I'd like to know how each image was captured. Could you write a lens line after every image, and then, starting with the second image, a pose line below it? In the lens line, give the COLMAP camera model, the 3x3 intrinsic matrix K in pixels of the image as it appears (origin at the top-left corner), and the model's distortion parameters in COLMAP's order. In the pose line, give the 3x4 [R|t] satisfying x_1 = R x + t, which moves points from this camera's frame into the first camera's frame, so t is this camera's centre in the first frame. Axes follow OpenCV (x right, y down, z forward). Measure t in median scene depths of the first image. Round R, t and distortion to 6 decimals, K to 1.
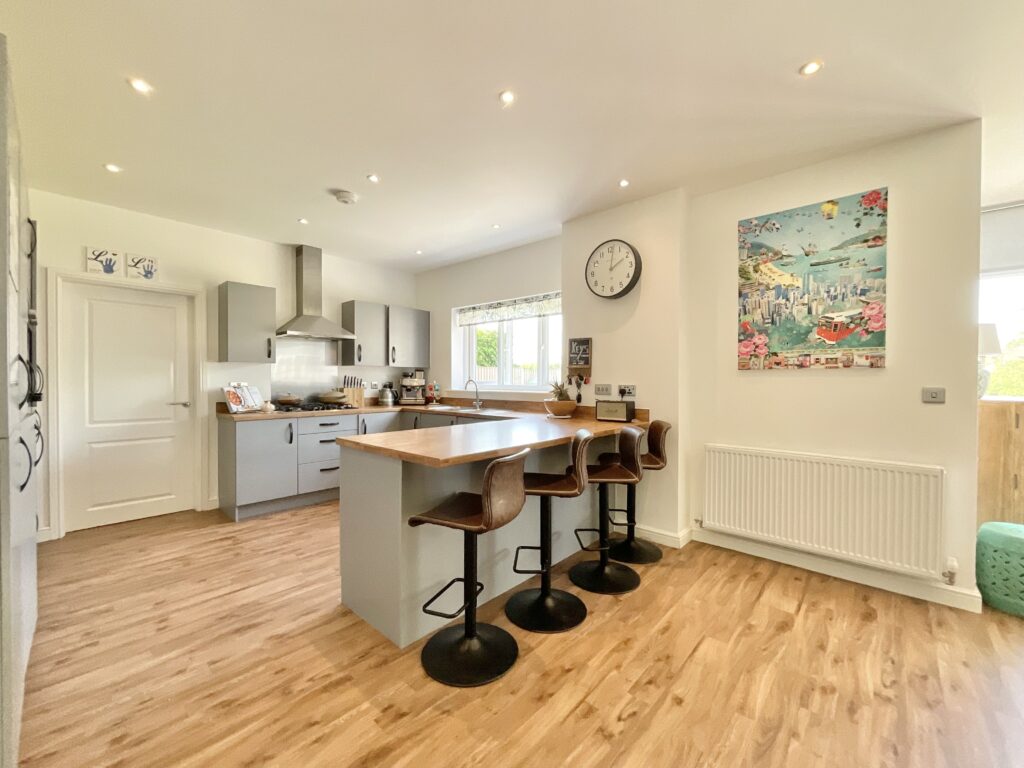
lens RADIAL K [[409.0, 0, 512.0], [0, 409.0, 384.0], [0, 0, 1]] dist [-0.001984, -0.000094]
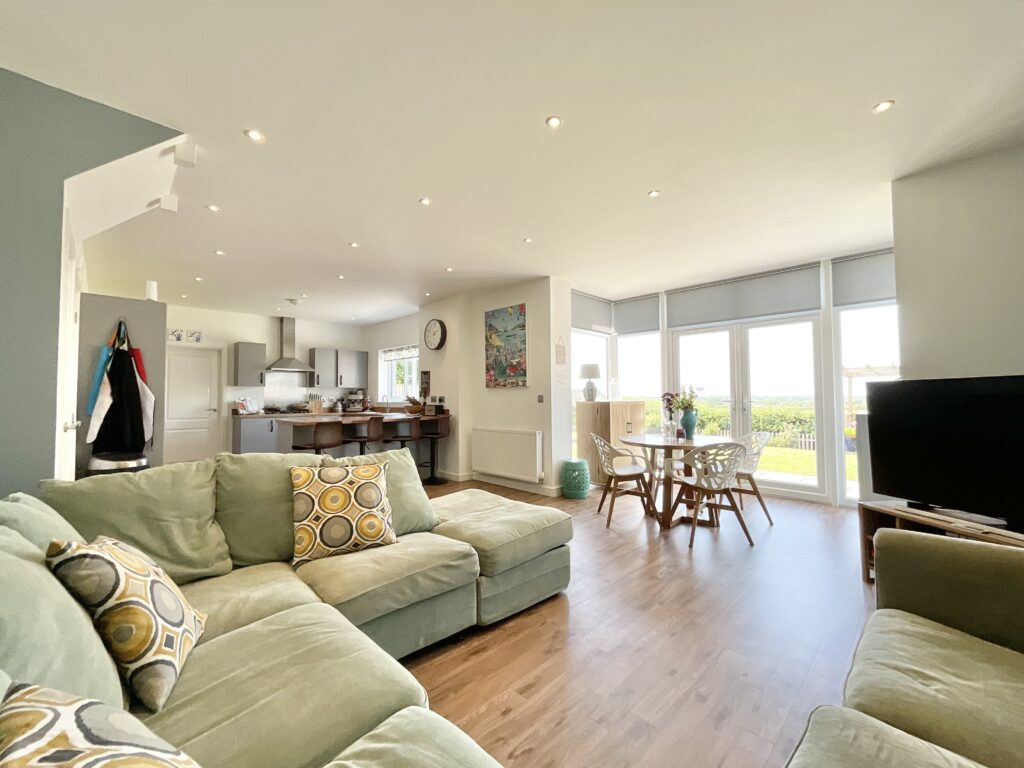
lens RADIAL K [[416.4, 0, 512.0], [0, 416.4, 384.0], [0, 0, 1]] dist [-0.000360, -0.000041]
pose [[0.997907, -0.011548, -0.063623, 0.639670], [0.008737, 0.998980, -0.044292, 0.028716], [0.064070, 0.043644, 0.996991, -0.770908]]
